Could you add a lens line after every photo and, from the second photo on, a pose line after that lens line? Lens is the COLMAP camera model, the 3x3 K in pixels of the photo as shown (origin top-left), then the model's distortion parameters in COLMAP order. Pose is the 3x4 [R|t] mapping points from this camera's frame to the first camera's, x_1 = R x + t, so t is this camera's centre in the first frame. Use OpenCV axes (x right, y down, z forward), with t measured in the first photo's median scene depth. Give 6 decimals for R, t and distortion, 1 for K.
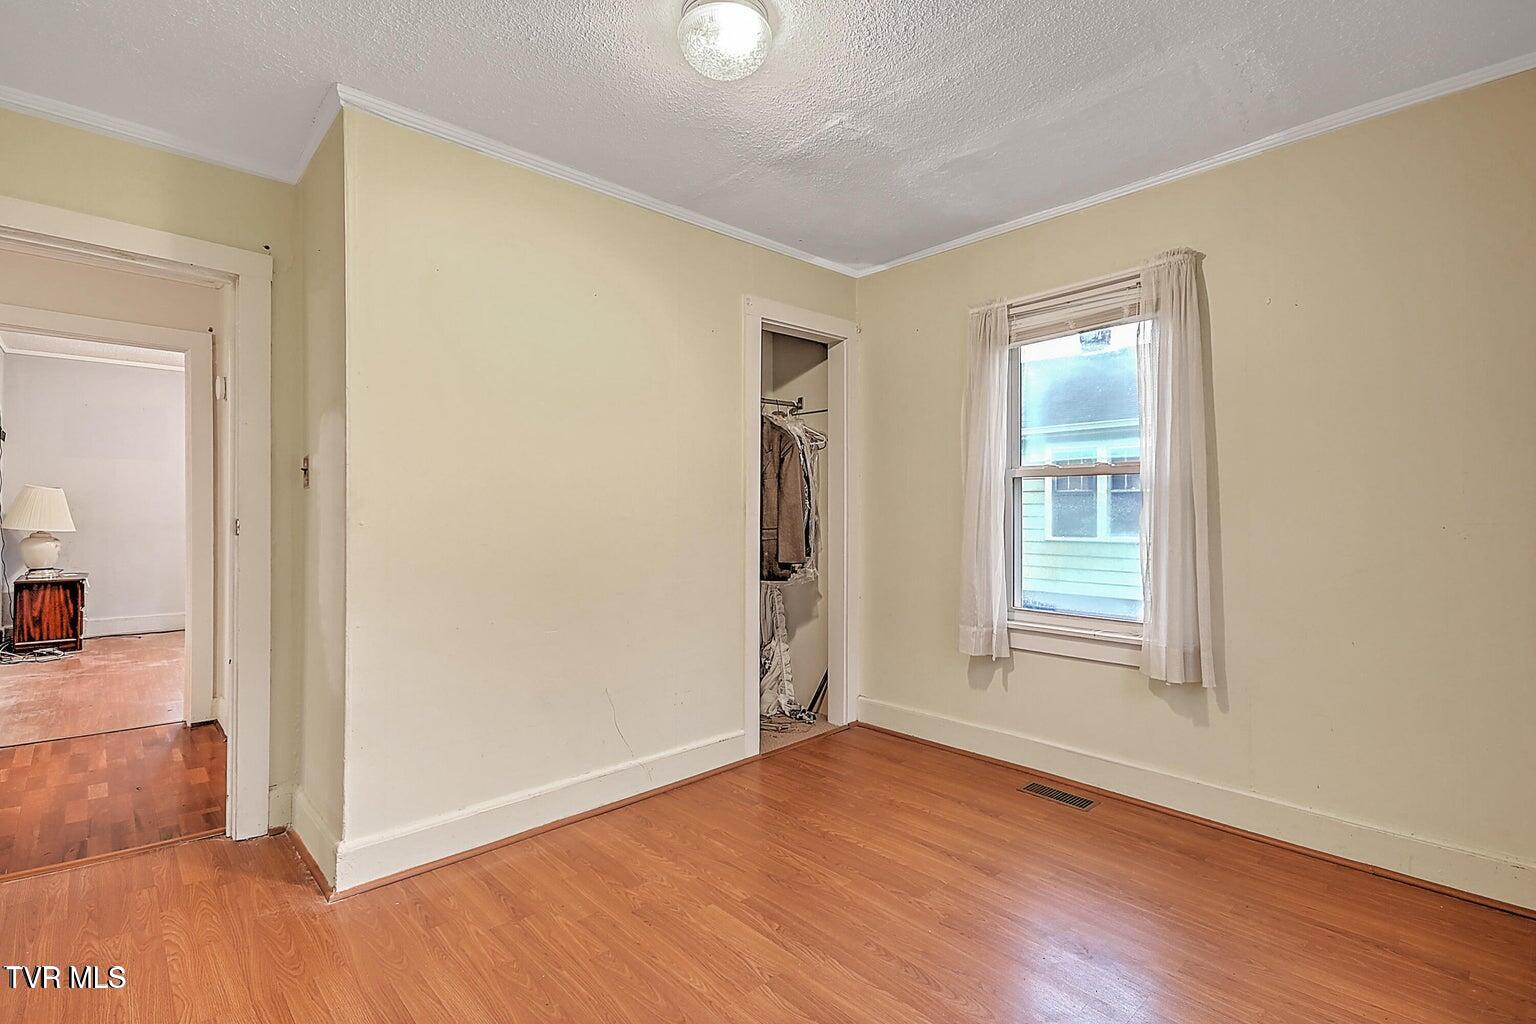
lens RADIAL K [[712.3, 0, 765.7], [0, 712.3, 505.0], [0, 0, 1]] dist [0.010565, -0.000389]
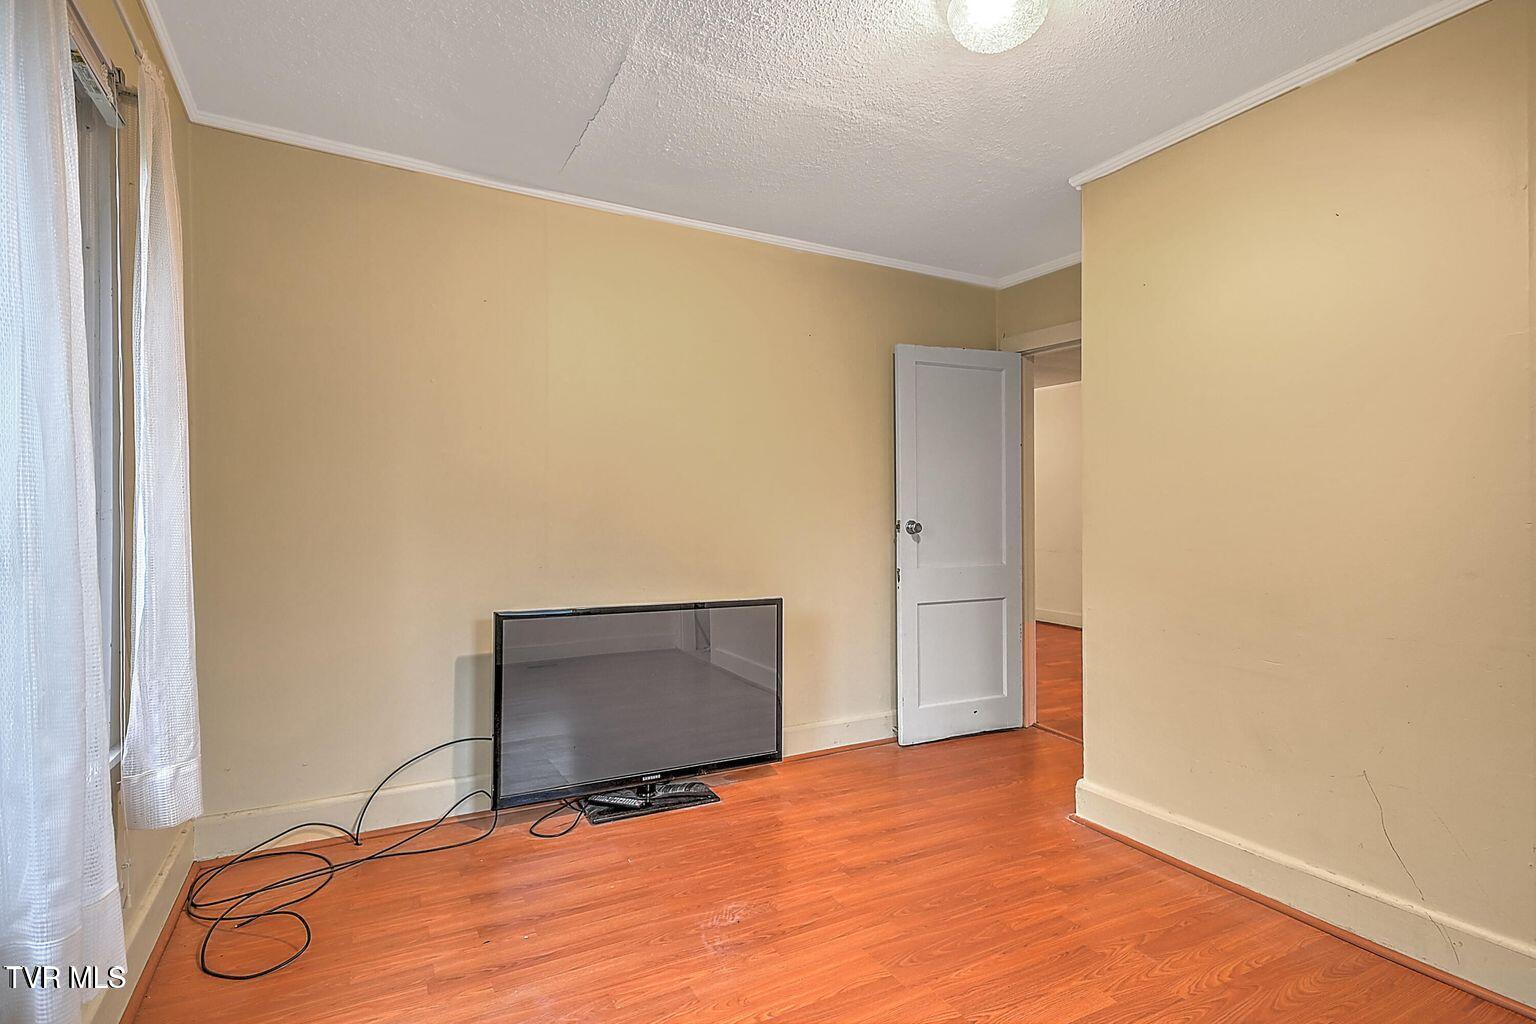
lens RADIAL K [[768.9, 0, 765.8], [0, 768.9, 509.1], [0, 0, 1]] dist [0.028771, -0.001035]
pose [[-0.259427, -0.003768, -0.965755, 0.648528], [-0.001860, 0.999992, -0.003402, 0.011602], [0.965761, 0.000914, -0.259432, 0.635997]]
